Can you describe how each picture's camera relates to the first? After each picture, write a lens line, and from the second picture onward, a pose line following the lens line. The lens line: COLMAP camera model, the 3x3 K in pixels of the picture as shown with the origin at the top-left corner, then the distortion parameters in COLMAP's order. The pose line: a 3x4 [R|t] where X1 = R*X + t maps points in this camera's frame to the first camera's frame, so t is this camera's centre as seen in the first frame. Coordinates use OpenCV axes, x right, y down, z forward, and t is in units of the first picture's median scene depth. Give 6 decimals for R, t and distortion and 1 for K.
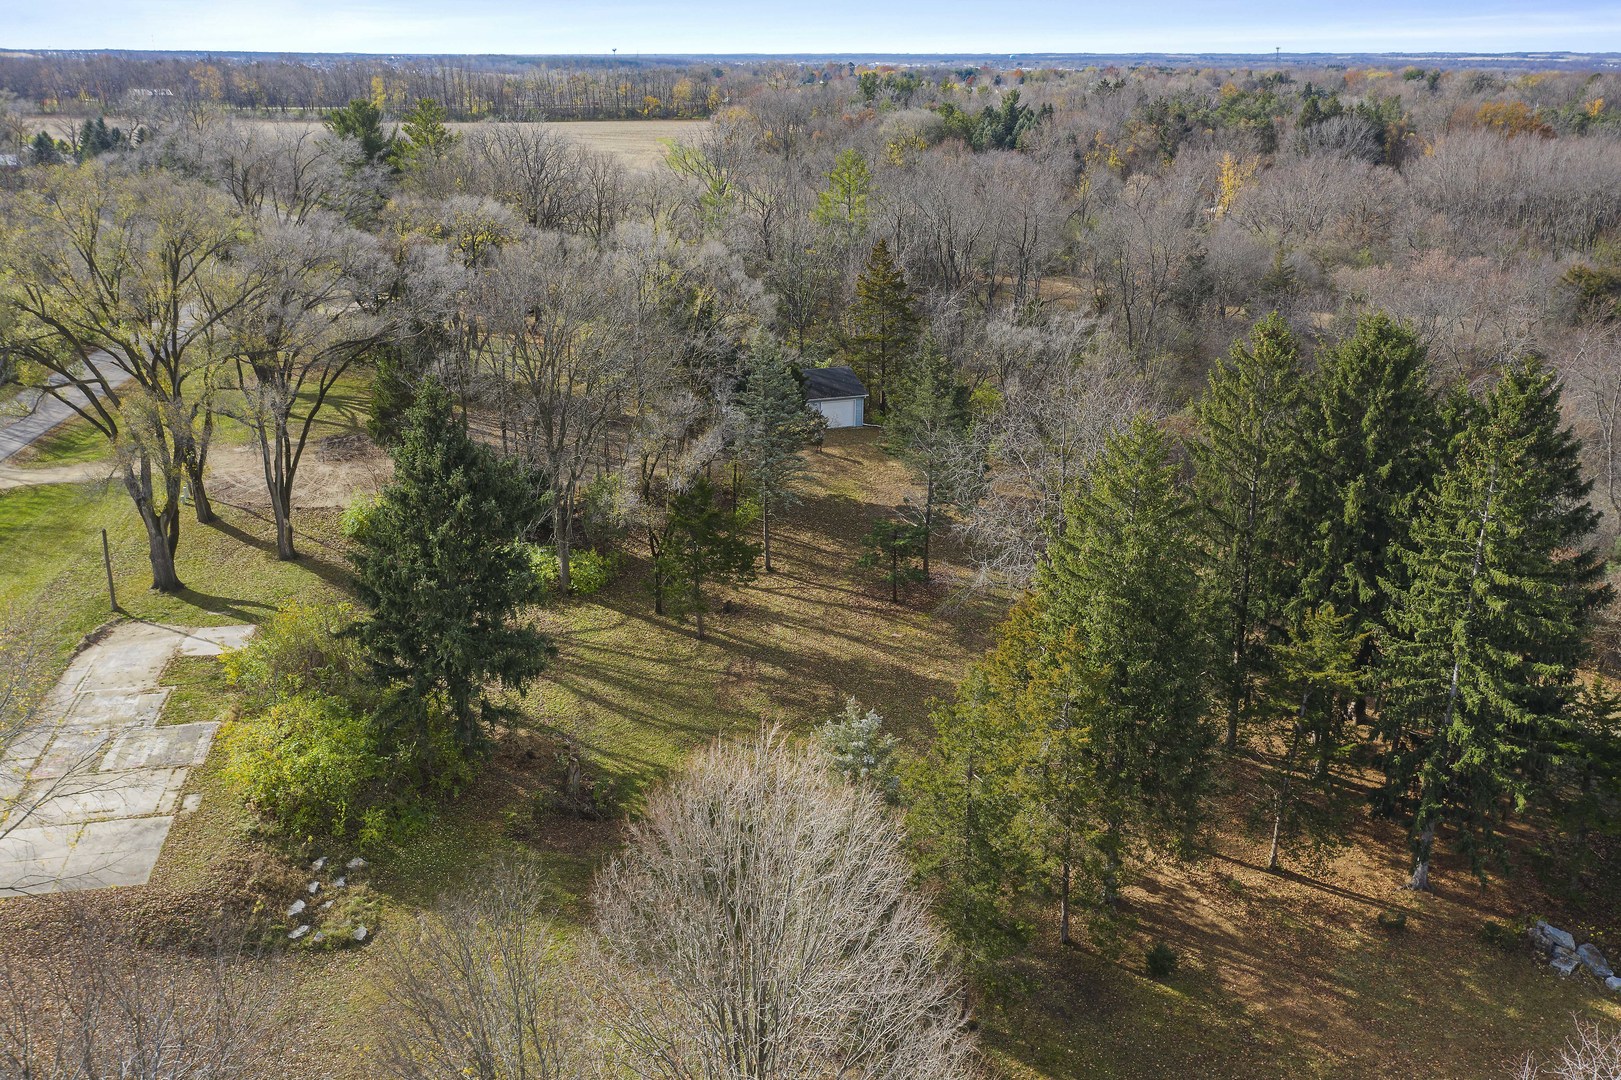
lens RADIAL K [[1338.8, 0, 804.1], [0, 1338.8, 533.4], [0, 0, 1]] dist [-0.009332, 0.014051]
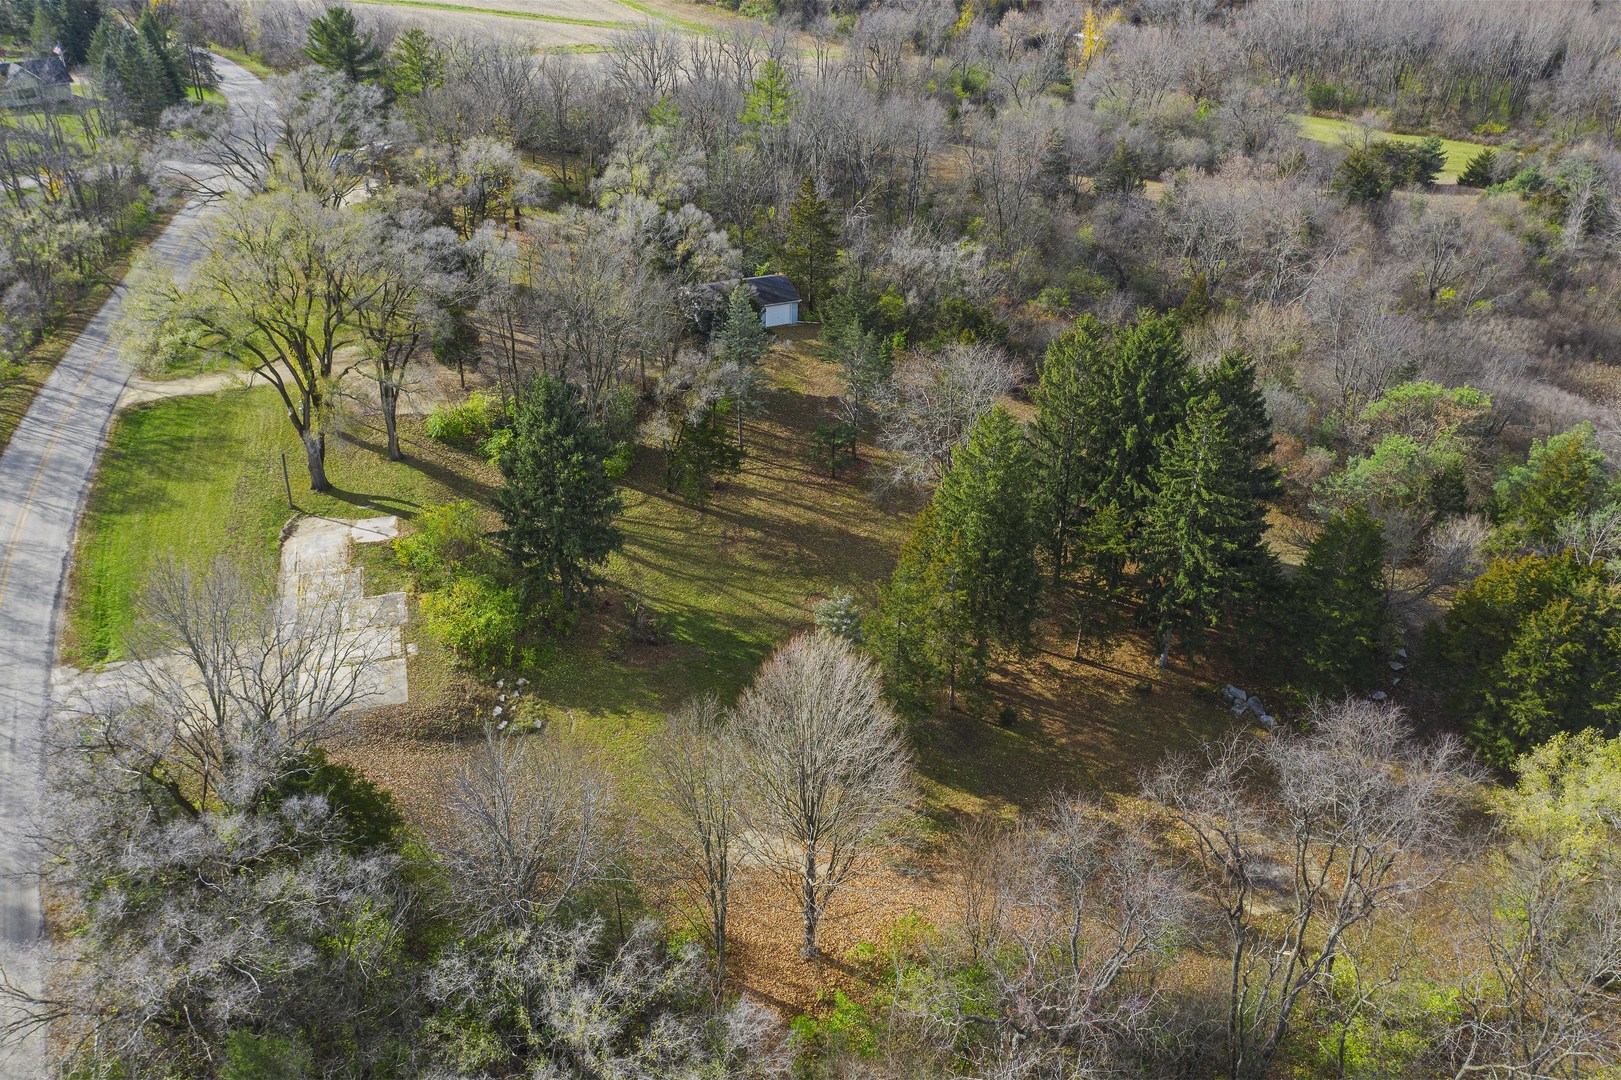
lens RADIAL K [[1338.8, 0, 813.8], [0, 1338.8, 543.9], [0, 0, 1]] dist [-0.009332, 0.014051]
pose [[0.995057, -0.032120, 0.093972, -0.119532], [0.013247, 0.980725, 0.194946, -0.211224], [-0.098422, -0.192737, 0.976302, -0.542452]]
